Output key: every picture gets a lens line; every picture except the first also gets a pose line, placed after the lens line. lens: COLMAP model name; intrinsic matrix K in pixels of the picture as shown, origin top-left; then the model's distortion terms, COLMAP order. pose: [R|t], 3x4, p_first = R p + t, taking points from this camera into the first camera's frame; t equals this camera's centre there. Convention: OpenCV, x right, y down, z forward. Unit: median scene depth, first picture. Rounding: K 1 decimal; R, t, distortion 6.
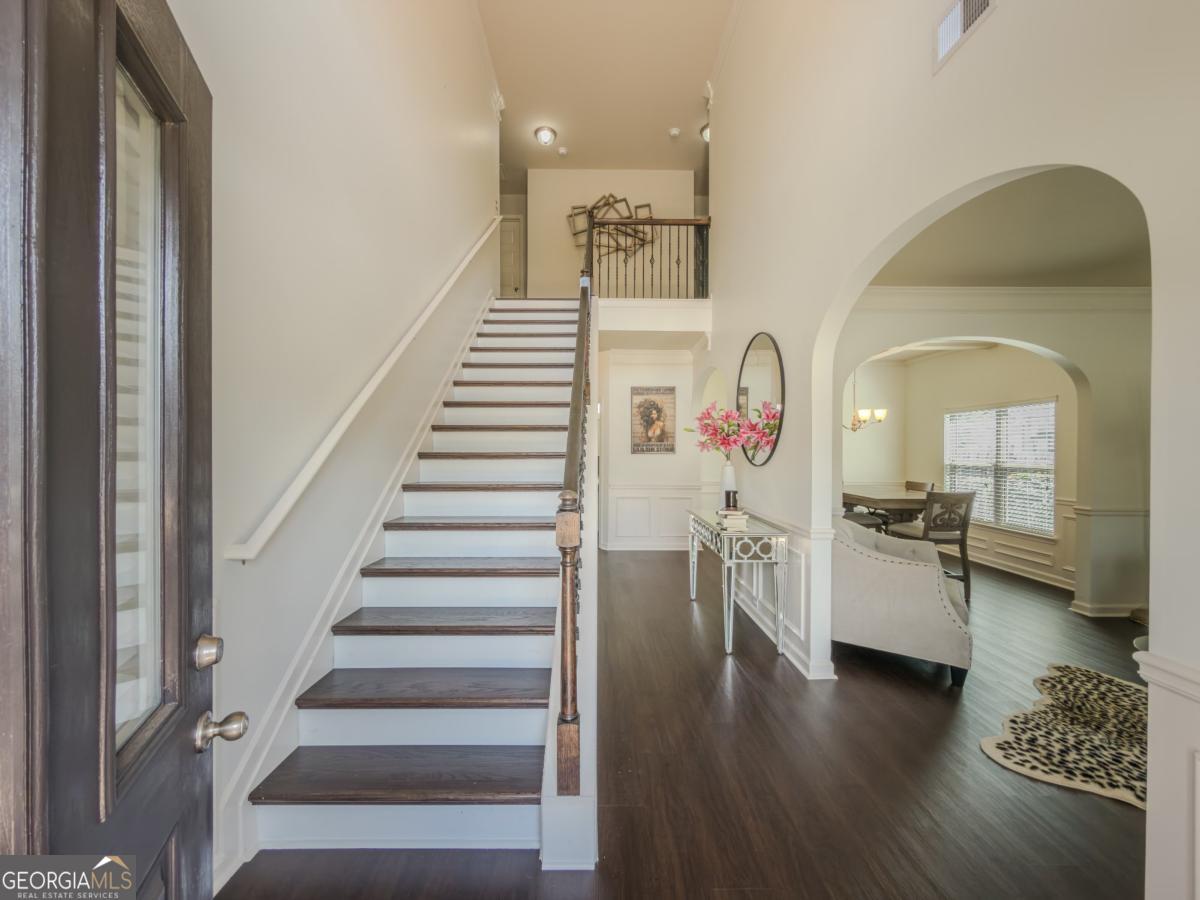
lens RADIAL K [[454.1, 0, 600.0], [0, 454.1, 450.0], [0, 0, 1]] dist [0.000645, 0.000121]
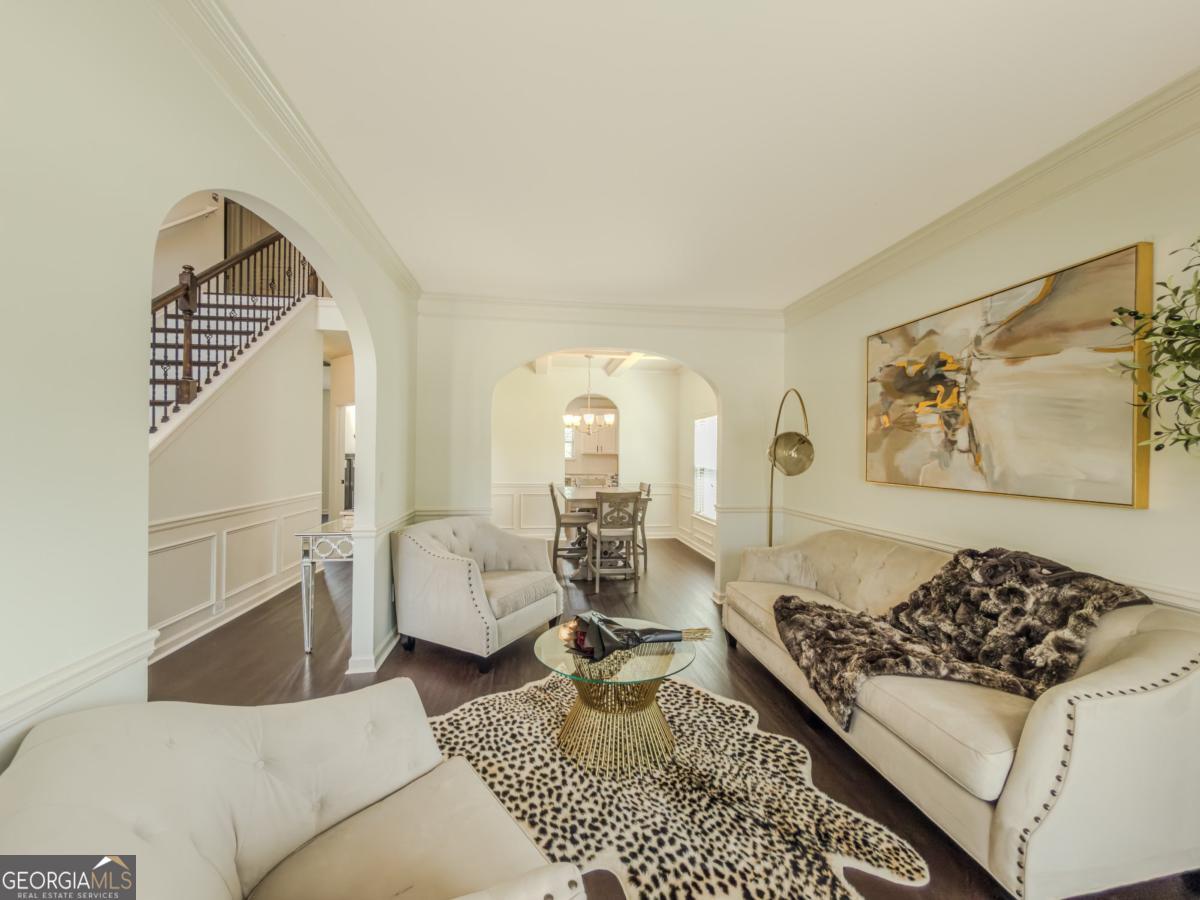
lens RADIAL K [[454.1, 0, 600.0], [0, 454.1, 450.0], [0, 0, 1]] dist [0.000645, 0.000121]
pose [[0.990795, 0.009822, 0.135011, 0.581201], [-0.008896, 0.999933, -0.007457, 0.002341], [-0.135075, 0.006187, 0.990816, -0.057903]]
